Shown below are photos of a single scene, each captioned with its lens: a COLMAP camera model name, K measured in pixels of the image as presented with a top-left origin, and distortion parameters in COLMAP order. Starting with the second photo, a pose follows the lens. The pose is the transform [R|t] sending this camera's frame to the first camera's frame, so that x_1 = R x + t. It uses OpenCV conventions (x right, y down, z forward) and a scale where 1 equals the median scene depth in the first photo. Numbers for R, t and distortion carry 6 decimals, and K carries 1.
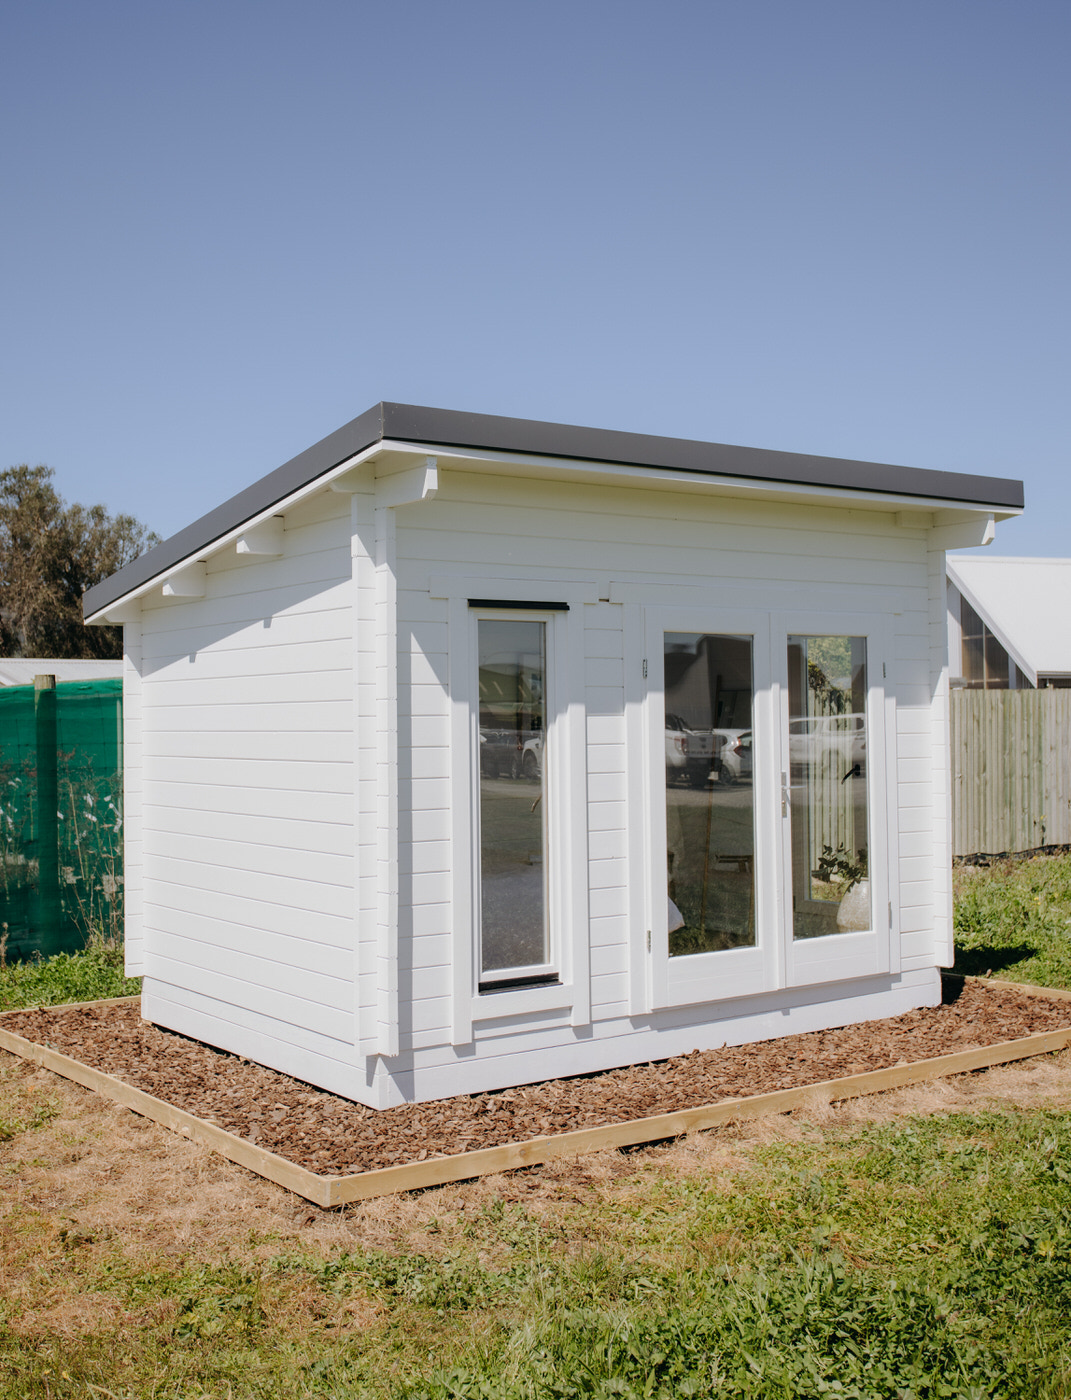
lens RADIAL K [[1406.6, 0, 535.5], [0, 1406.6, 700.0], [0, 0, 1]] dist [0.003497, -0.007162]
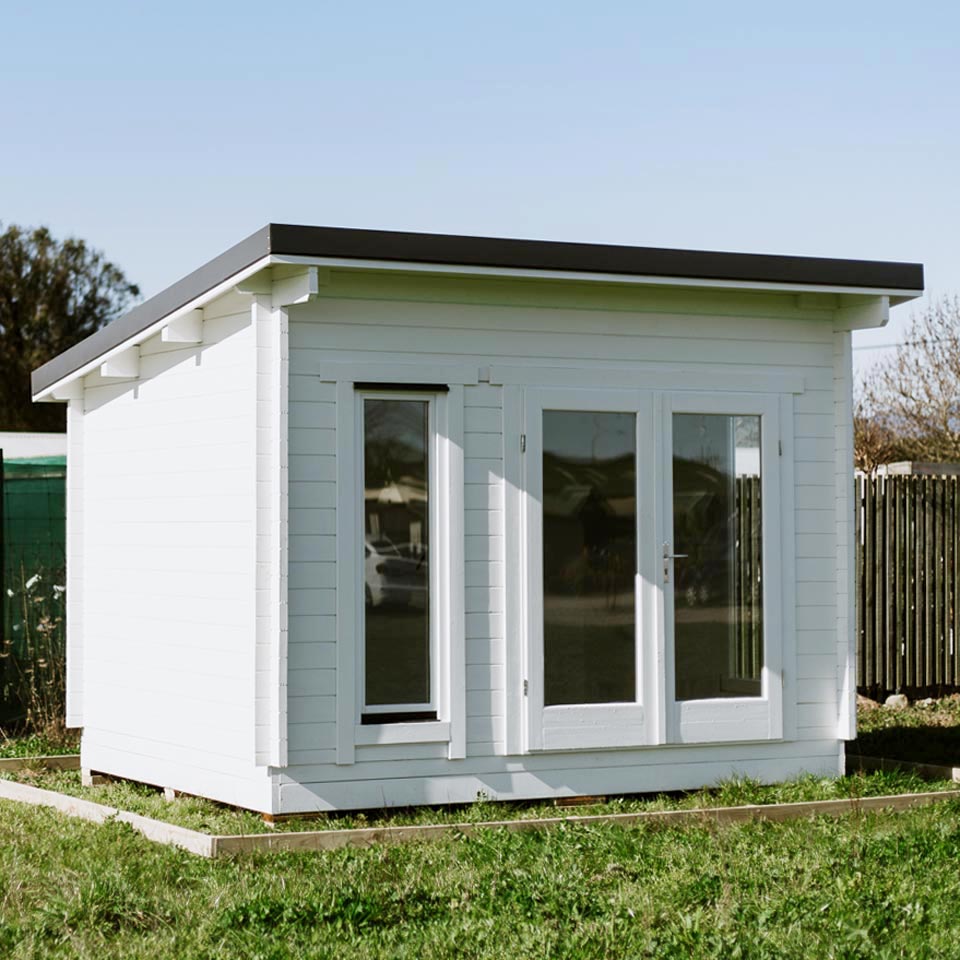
lens RADIAL K [[2193.3, 0, 480.0], [0, 2193.3, 480.0], [0, 0, 1]] dist [-0.099611, -0.389526]
pose [[0.994828, 0.008049, -0.101256, 0.210483], [-0.009356, 0.999879, -0.012441, 0.027270], [0.101144, 0.013324, 0.994783, -0.695157]]
